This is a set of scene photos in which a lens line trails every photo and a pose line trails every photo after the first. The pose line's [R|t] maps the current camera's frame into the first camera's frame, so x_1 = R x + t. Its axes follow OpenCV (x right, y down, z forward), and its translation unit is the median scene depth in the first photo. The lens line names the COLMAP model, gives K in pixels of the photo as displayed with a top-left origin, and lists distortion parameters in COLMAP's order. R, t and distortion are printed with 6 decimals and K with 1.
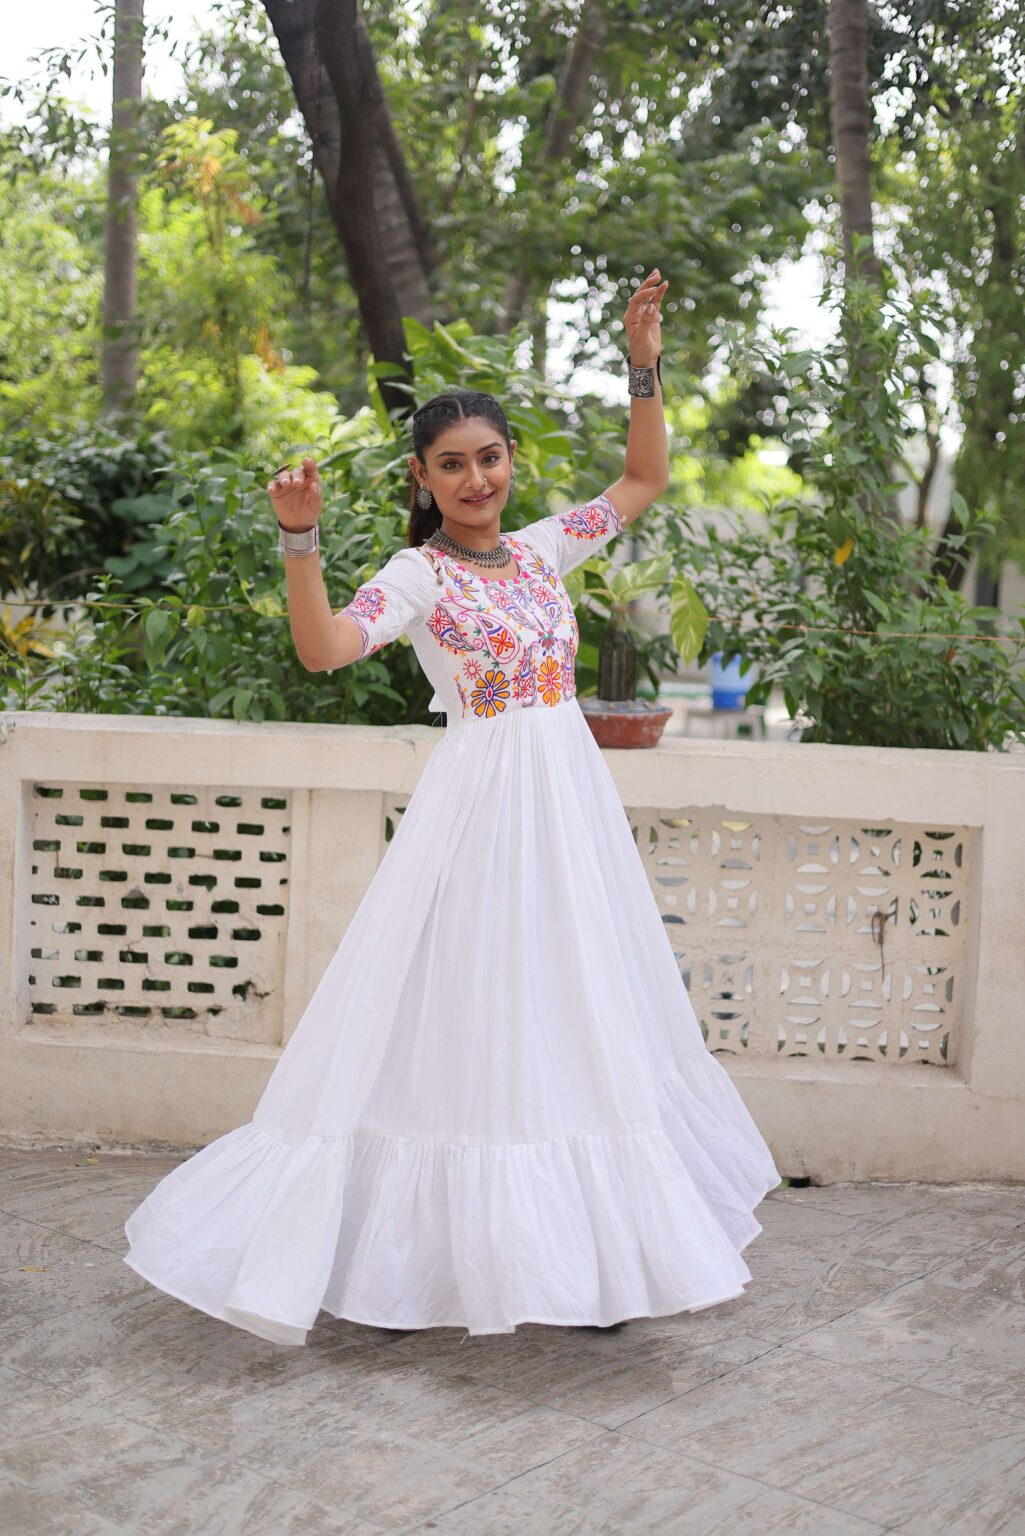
lens RADIAL K [[2175.8, 0, 512.5], [0, 2175.8, 768.0], [0, 0, 1]] dist [0.001293, 0.012177]
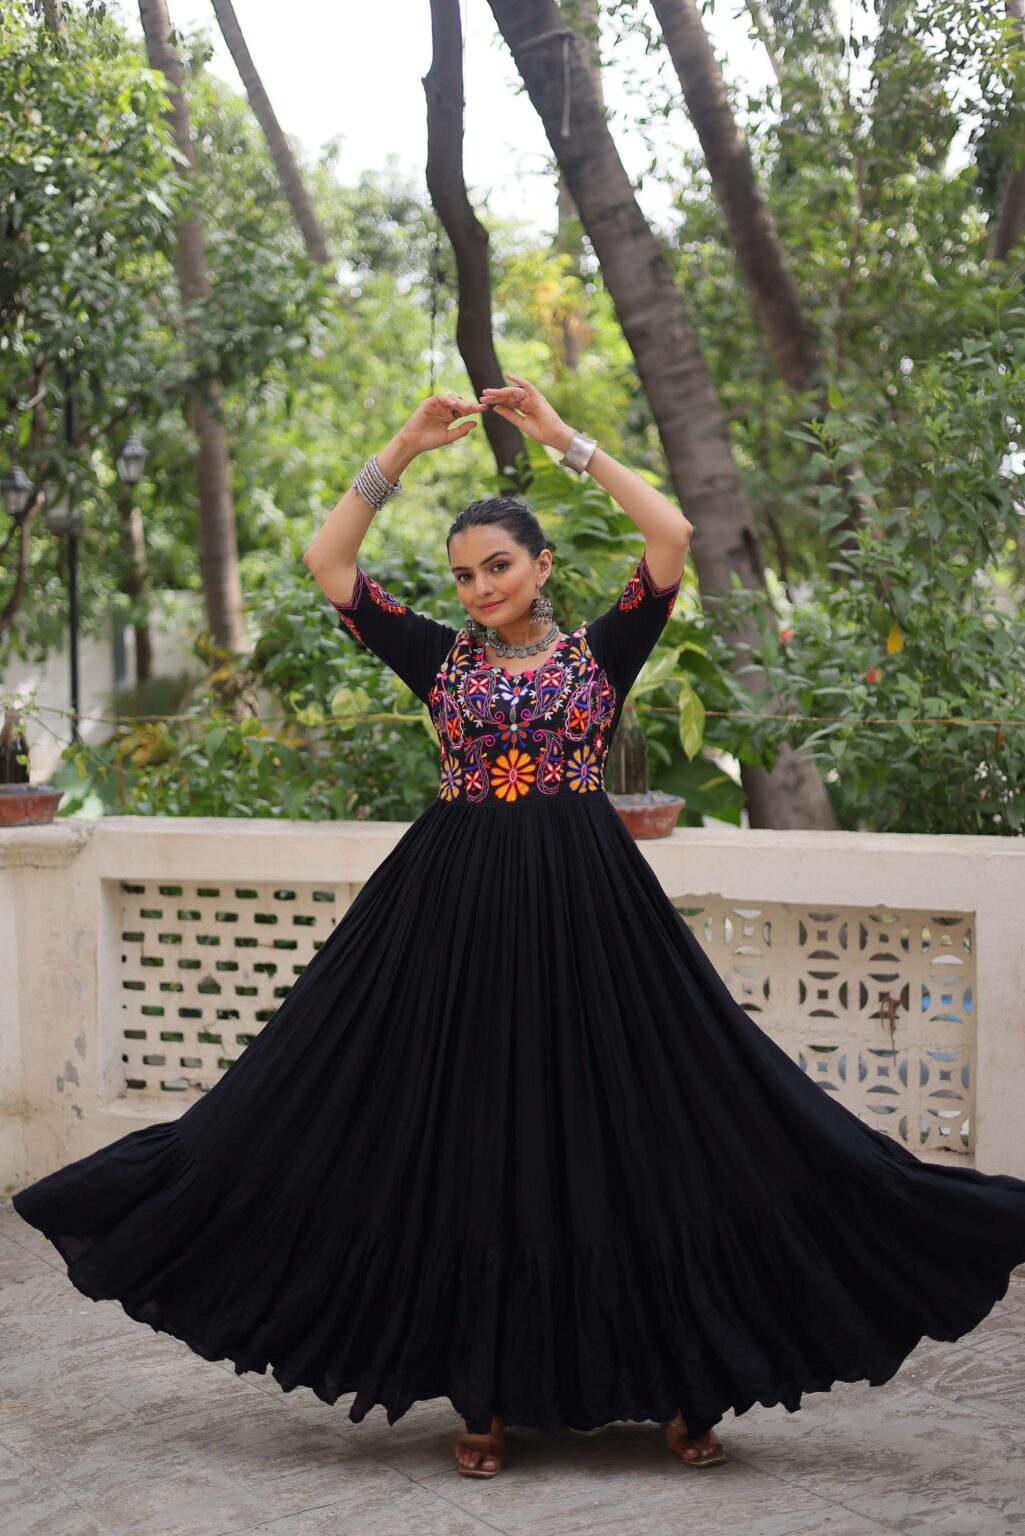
lens RADIAL K [[2175.8, 0, 512.5], [0, 2175.8, 768.0], [0, 0, 1]] dist [0.001293, 0.012177]
pose [[0.961946, -0.027557, -0.271845, 0.261595], [0.015911, 0.998862, -0.044953, 0.002397], [0.272774, 0.038917, 0.961291, -0.017989]]
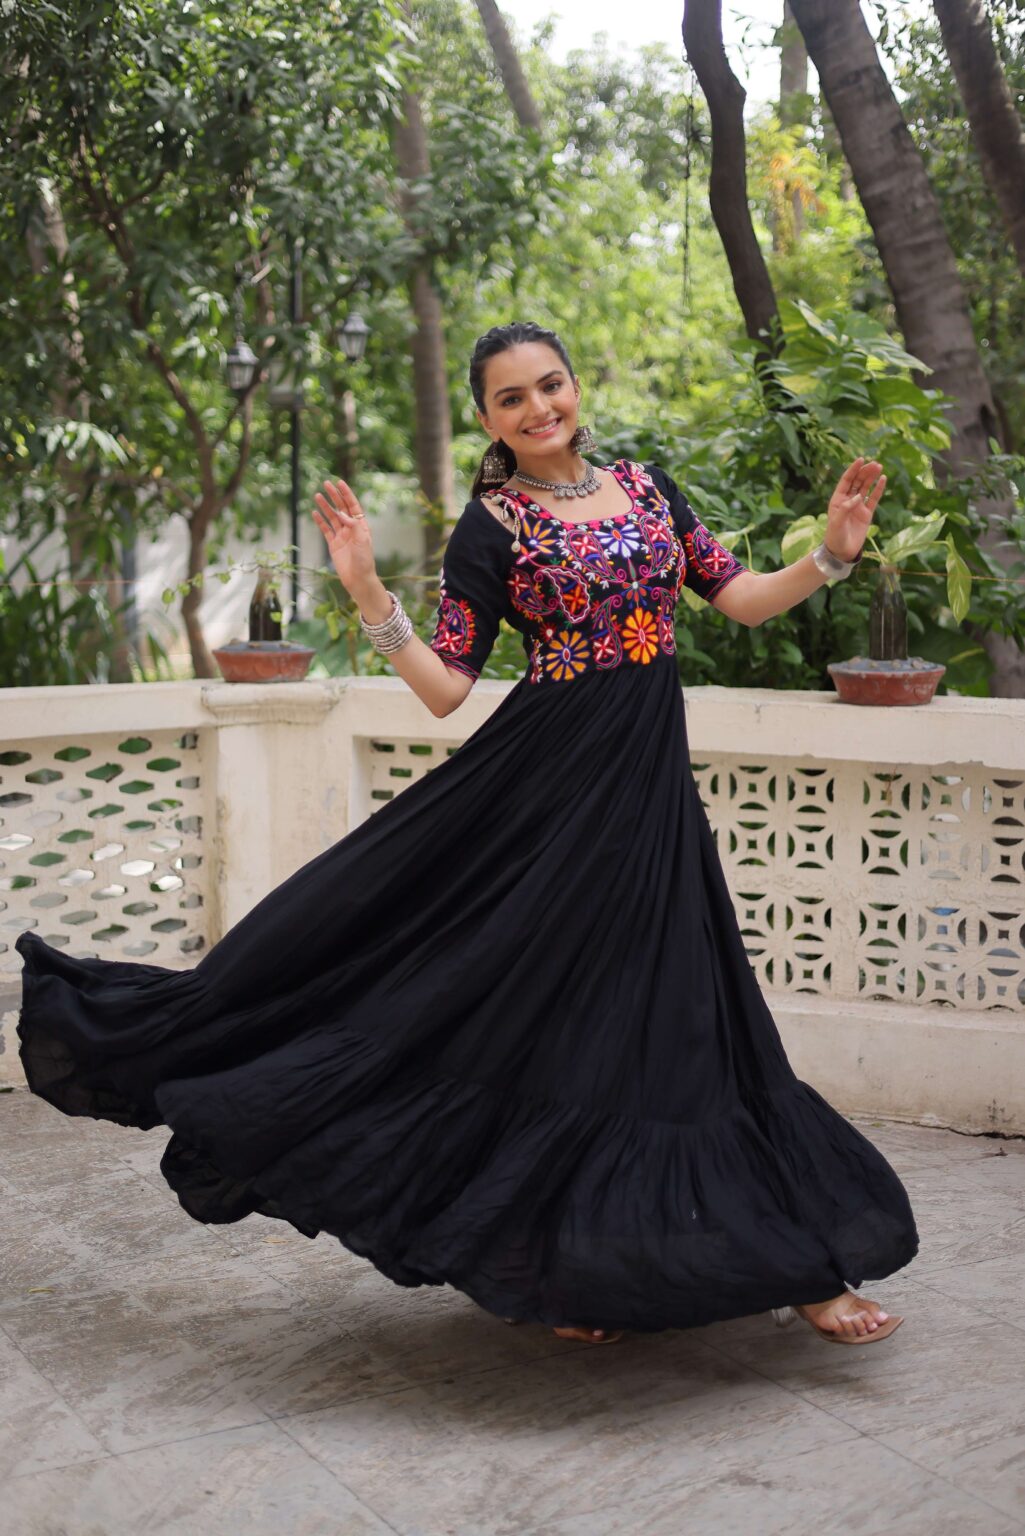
lens RADIAL K [[2174.5, 0, 501.0], [0, 2174.5, 762.5], [0, 0, 1]] dist [-0.007618, 0.088077]
pose [[0.932698, 0.005965, -0.360609, 0.233010], [-0.006018, 0.999981, 0.000978, 0.016505], [0.360608, 0.001258, 0.932717, -0.021317]]
